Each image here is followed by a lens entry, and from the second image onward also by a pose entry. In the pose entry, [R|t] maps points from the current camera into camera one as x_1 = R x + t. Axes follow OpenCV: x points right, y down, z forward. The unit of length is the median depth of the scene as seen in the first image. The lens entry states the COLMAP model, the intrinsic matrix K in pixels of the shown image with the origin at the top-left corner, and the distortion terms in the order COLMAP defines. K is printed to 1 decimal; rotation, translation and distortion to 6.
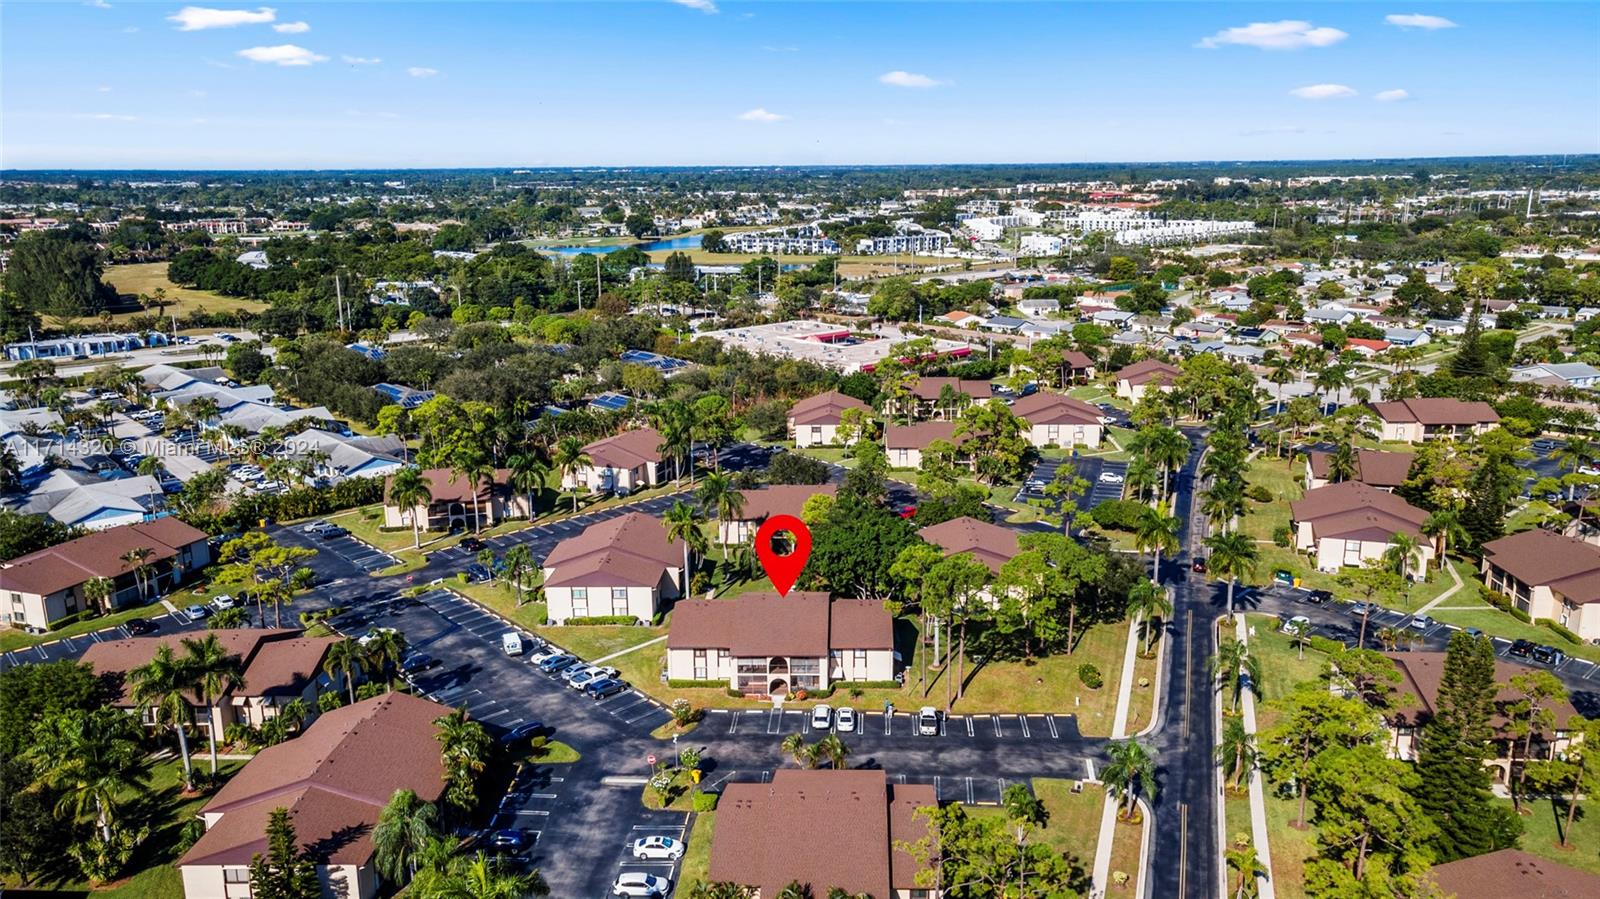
lens RADIAL K [[1160.3, 0, 804.8], [0, 1160.3, 437.0], [0, 0, 1]] dist [0.043712, -0.001549]
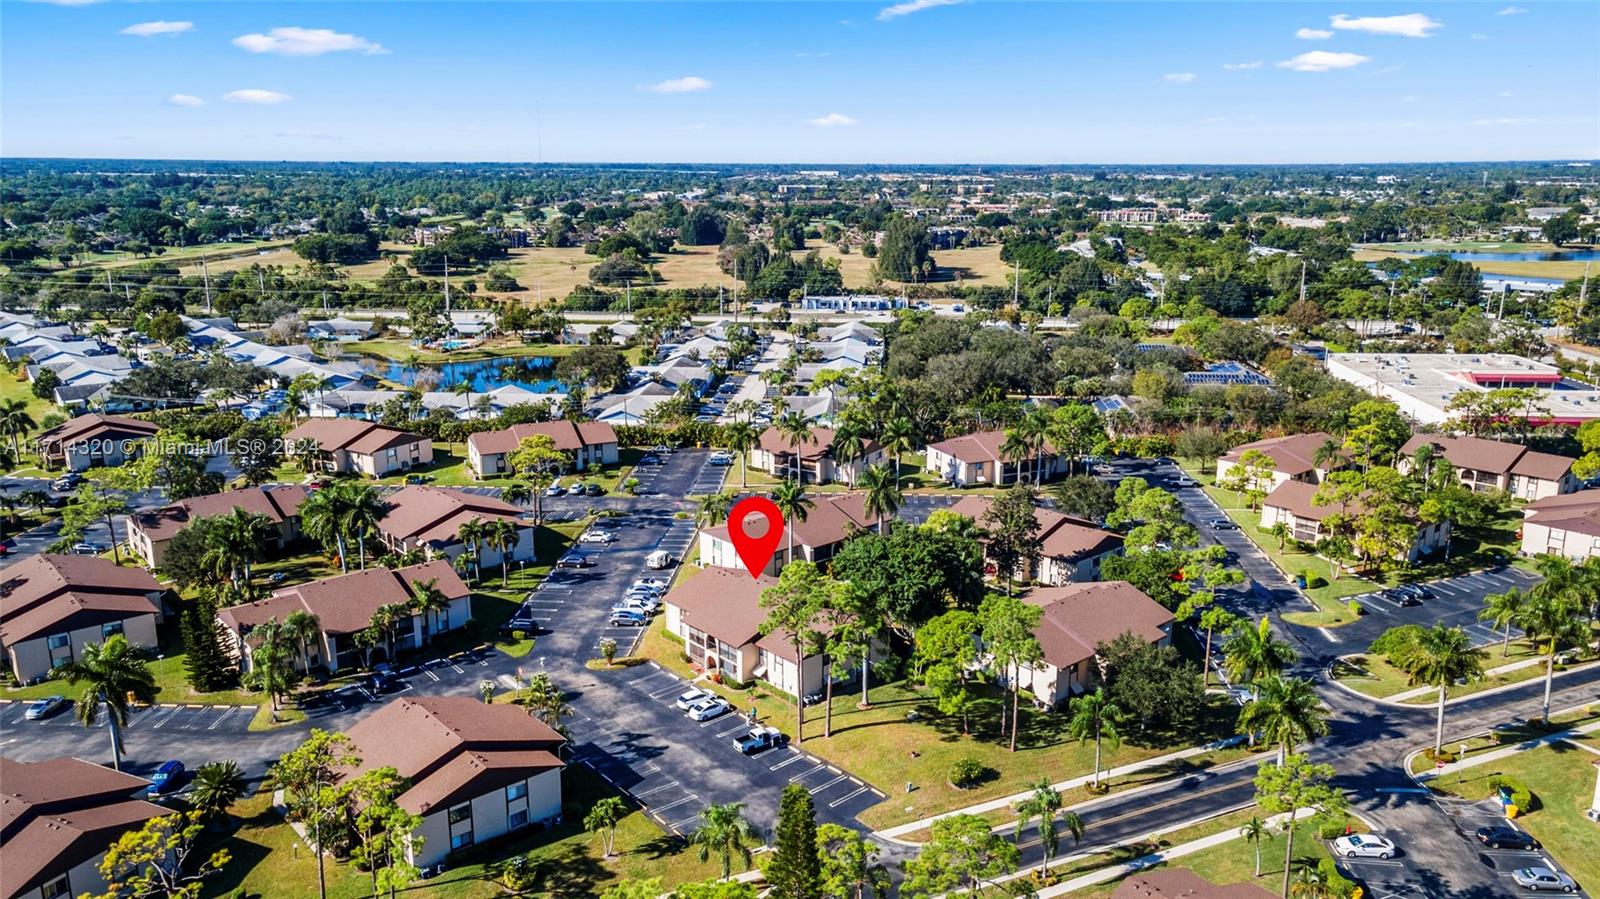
lens RADIAL K [[1095.6, 0, 800.0], [0, 1095.6, 449.5], [0, 0, 1]] dist [0.047577, 0.001891]
pose [[0.700801, 0.191056, -0.687296, 0.546173], [-0.171839, 0.980309, 0.097293, -0.070703], [0.692351, 0.049922, 0.719832, 0.258316]]
